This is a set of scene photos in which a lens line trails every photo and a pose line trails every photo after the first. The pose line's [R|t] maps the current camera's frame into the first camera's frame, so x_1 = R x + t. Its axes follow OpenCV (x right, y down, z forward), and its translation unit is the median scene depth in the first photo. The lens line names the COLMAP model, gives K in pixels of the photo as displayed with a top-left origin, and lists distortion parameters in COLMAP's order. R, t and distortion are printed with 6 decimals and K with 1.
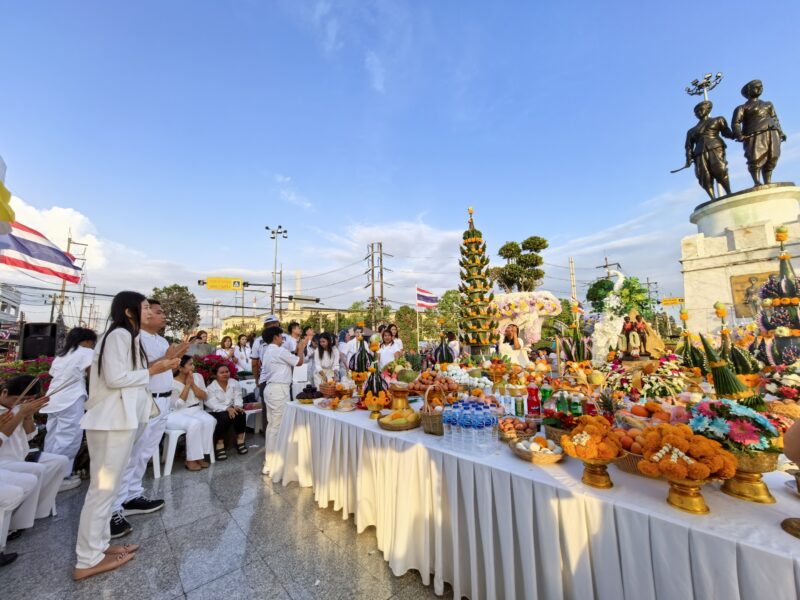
lens RADIAL K [[322.9, 0, 407.5], [0, 322.9, 295.8], [0, 0, 1]] dist [0.001642, 0.000284]
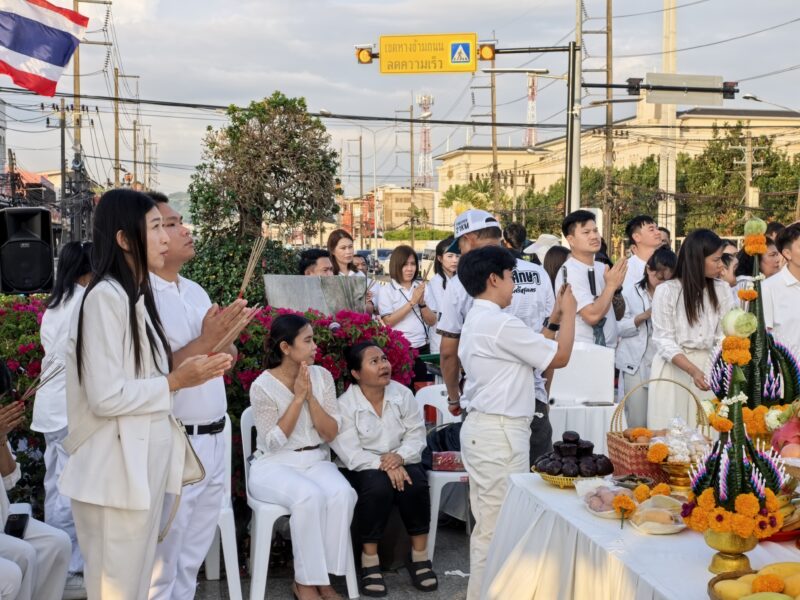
lens RADIAL K [[1169.8, 0, 400.1], [0, 1169.8, 297.5], [0, 0, 1]] dist [0.054932, 0.000000]
pose [[0.847849, 0.049214, -0.527949, 0.152975], [0.056861, 0.981503, 0.182807, -0.079461], [0.527180, -0.185012, 0.829368, -0.054994]]
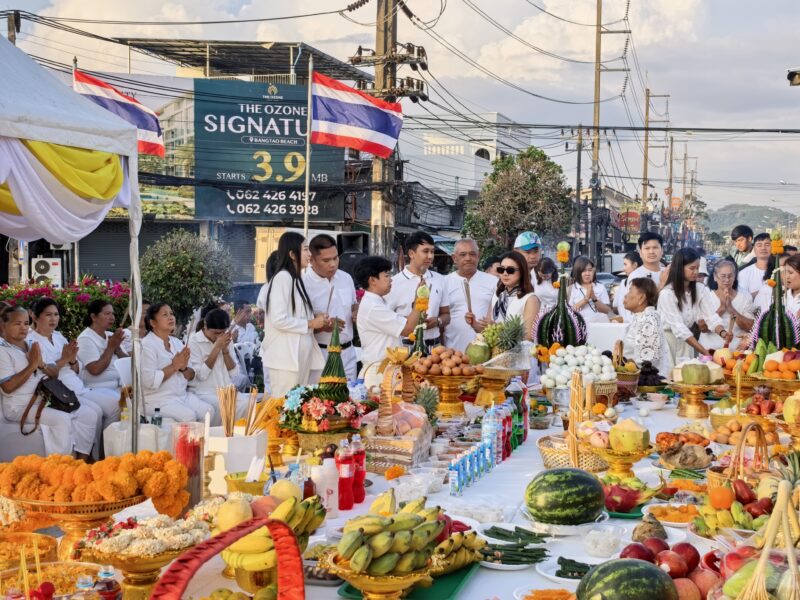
lens RADIAL K [[1169.8, 0, 399.8], [0, 1169.8, 300.5], [0, 0, 1]] dist [0.054932, 0.000000]
pose [[0.516302, 0.062278, -0.854139, 1.180157], [0.106428, 0.984955, 0.136149, -0.132702], [0.849768, -0.161198, 0.501906, -0.209317]]
